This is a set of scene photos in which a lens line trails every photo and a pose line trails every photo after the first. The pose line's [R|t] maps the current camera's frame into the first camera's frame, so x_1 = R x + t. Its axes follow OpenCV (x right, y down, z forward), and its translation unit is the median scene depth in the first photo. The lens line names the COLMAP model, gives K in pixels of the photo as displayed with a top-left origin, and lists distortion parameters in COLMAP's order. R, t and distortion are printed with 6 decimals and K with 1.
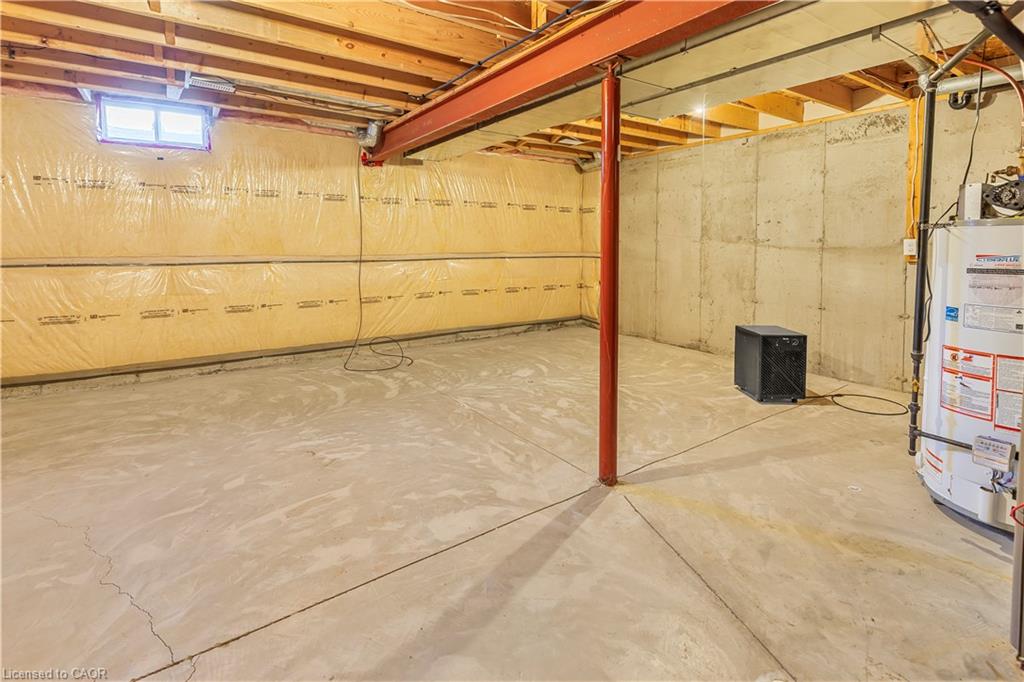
lens RADIAL K [[482.4, 0, 512.2], [0, 482.4, 332.2], [0, 0, 1]] dist [0.000863, 0.000334]
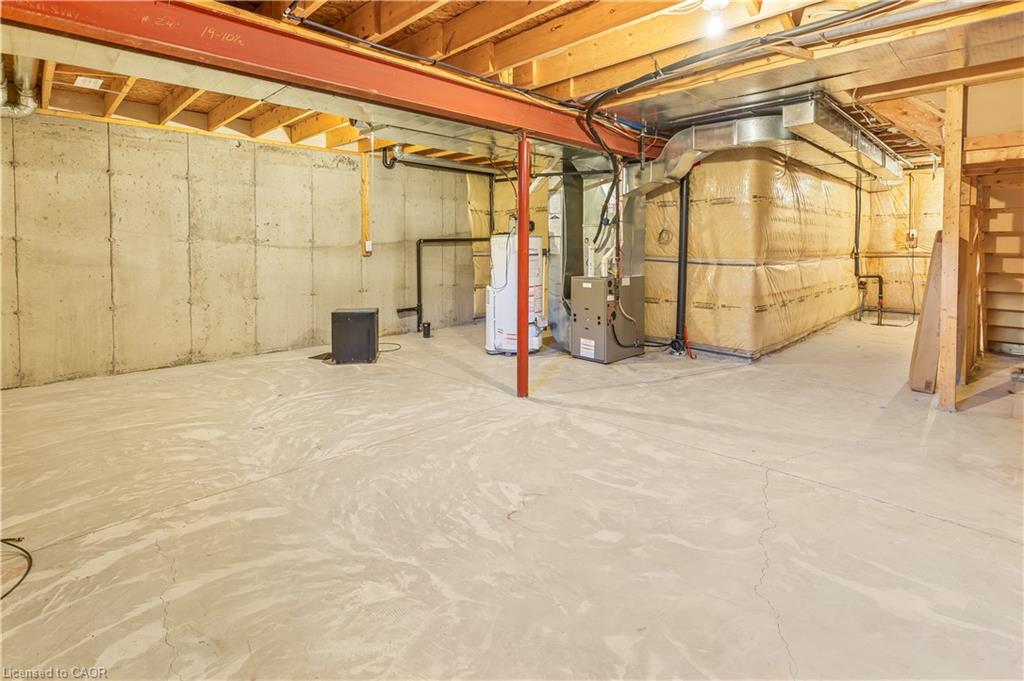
lens RADIAL K [[490.8, 0, 512.0], [0, 490.8, 340.5], [0, 0, 1]] dist [-0.002202, -0.000237]
pose [[-0.169870, -0.190642, 0.966850, -0.705751], [0.173997, 0.959893, 0.219841, -0.121016], [-0.969984, 0.205573, -0.129886, 0.653495]]
